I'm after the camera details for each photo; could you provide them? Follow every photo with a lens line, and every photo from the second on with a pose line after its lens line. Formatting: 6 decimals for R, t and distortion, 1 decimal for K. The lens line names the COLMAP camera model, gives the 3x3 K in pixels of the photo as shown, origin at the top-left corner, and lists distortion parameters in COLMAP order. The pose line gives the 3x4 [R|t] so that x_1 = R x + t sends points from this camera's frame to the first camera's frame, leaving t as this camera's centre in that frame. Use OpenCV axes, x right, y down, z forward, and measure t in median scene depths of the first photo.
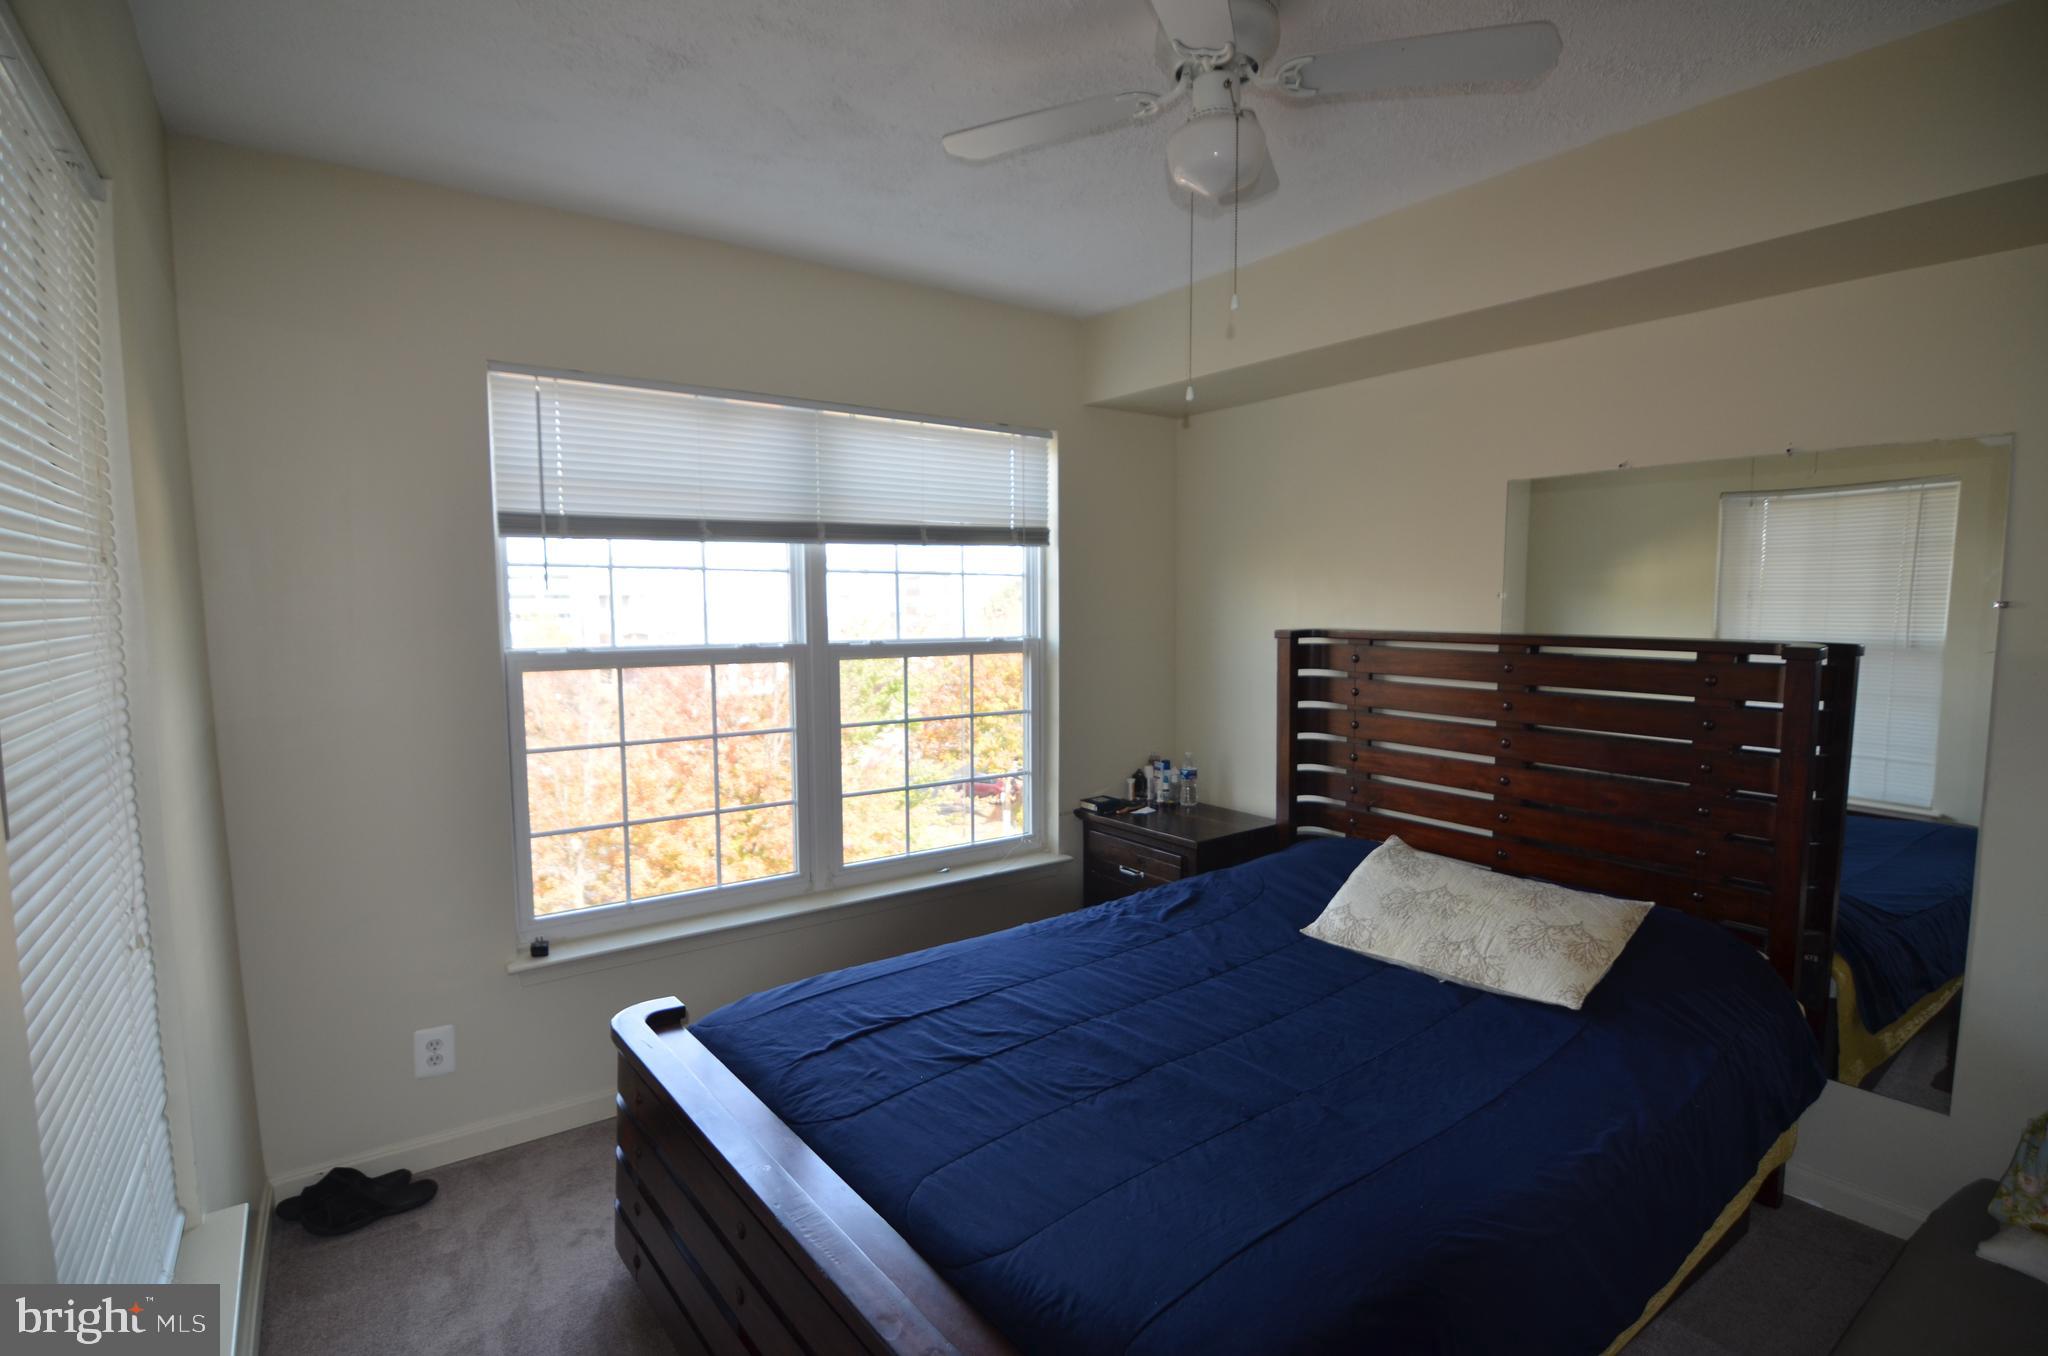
lens RADIAL K [[977.6, 0, 1027.9], [0, 977.6, 689.8], [0, 0, 1]] dist [-0.012654, -0.008557]
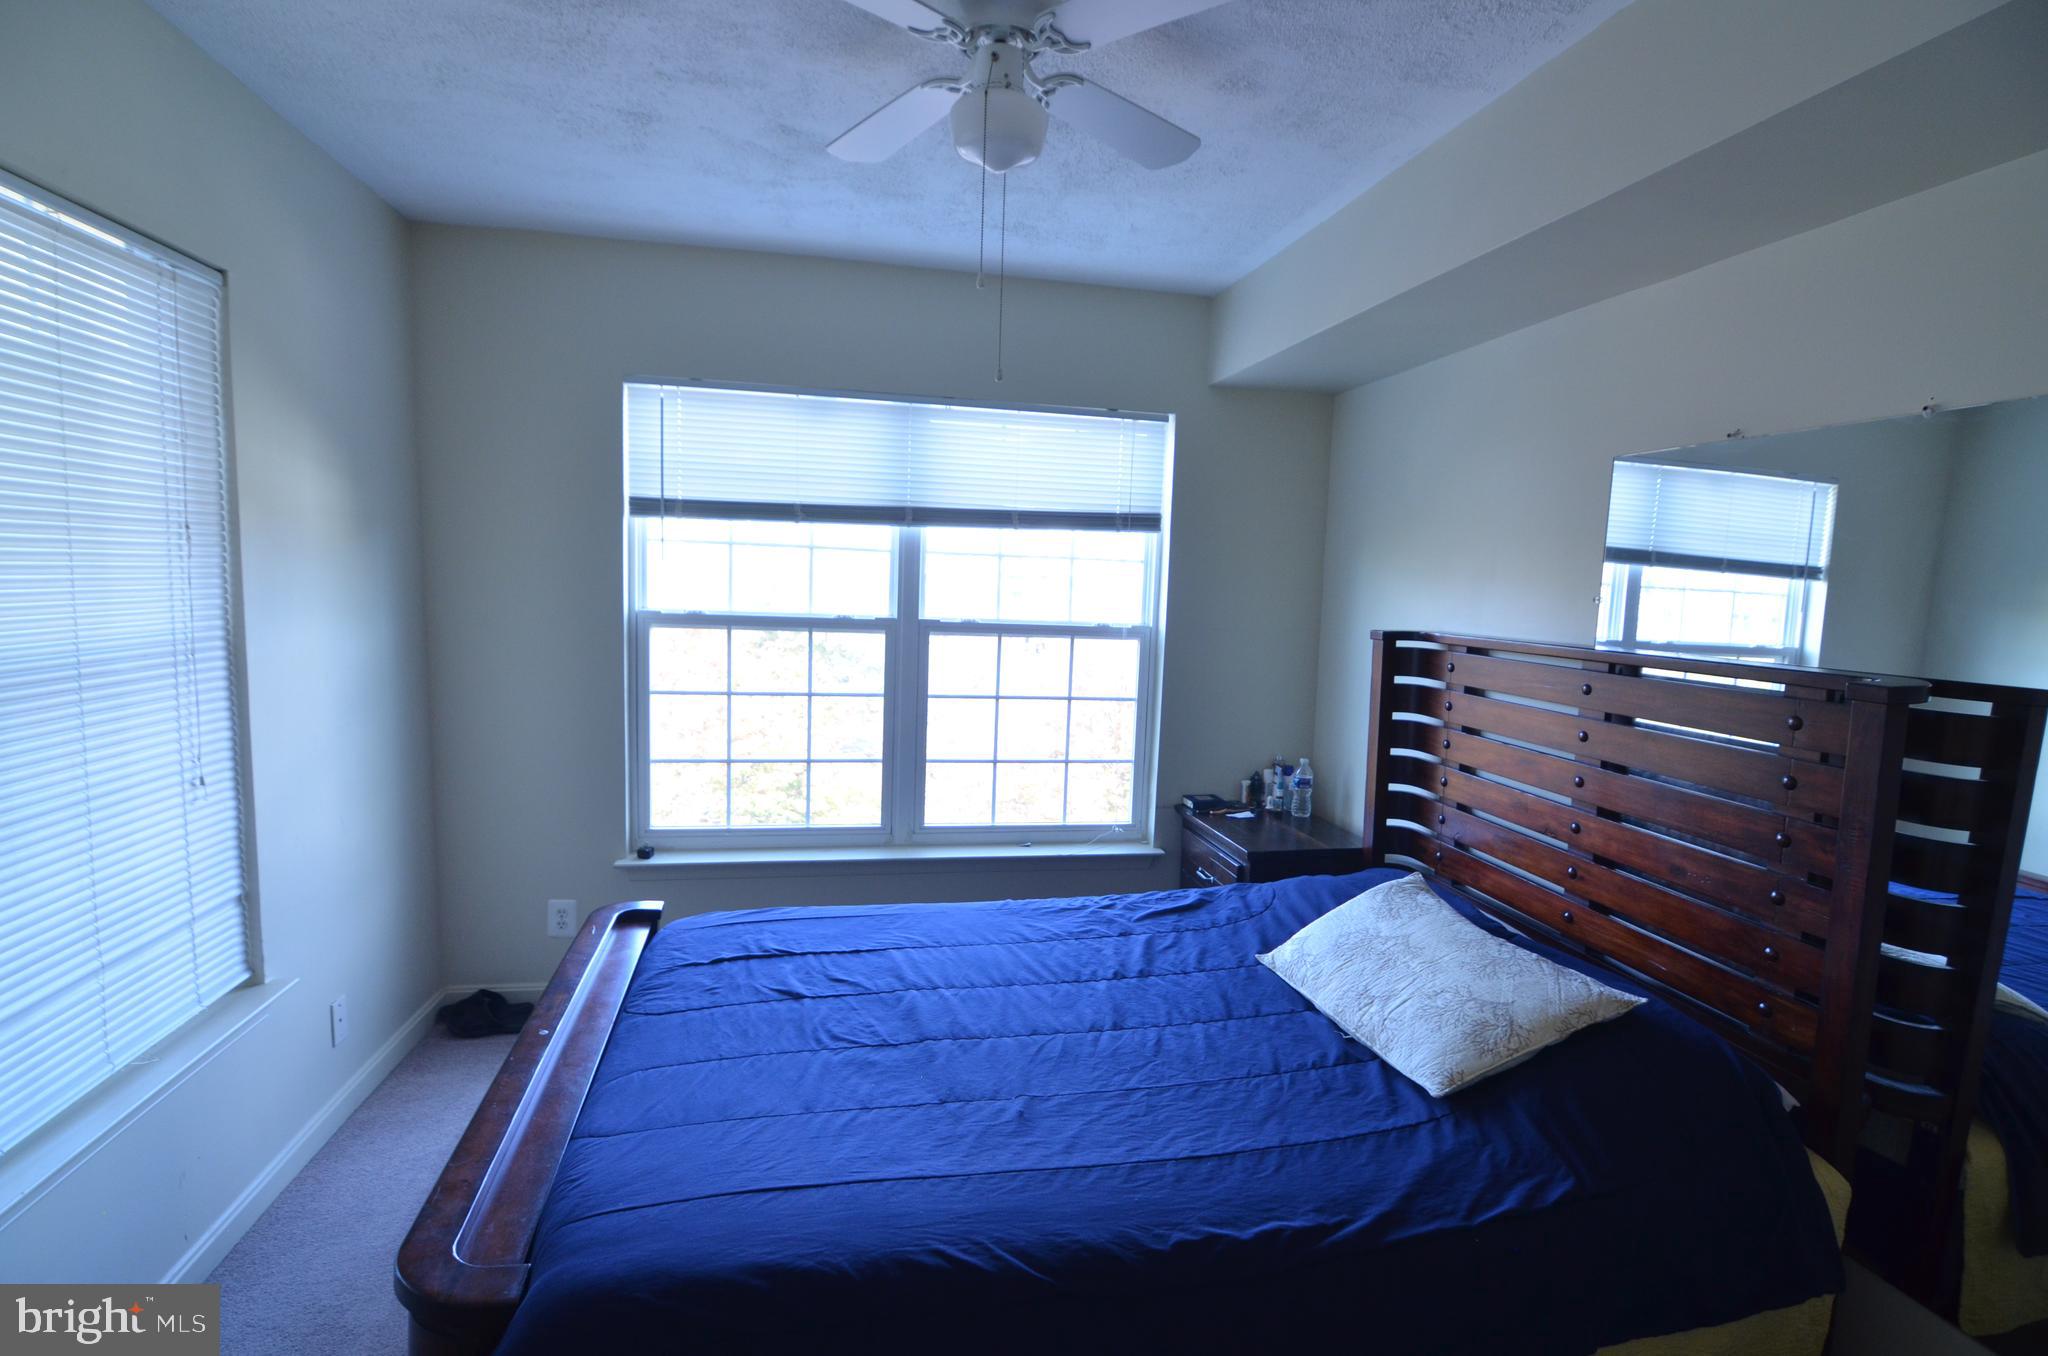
lens RADIAL K [[977.6, 0, 1036.7], [0, 977.6, 688.5], [0, 0, 1]] dist [-0.012654, -0.008557]
pose [[0.907386, 0.080033, -0.412608, 0.371955], [-0.075522, 0.996772, 0.027259, -0.009838], [0.413457, 0.006427, 0.910501, 0.067783]]
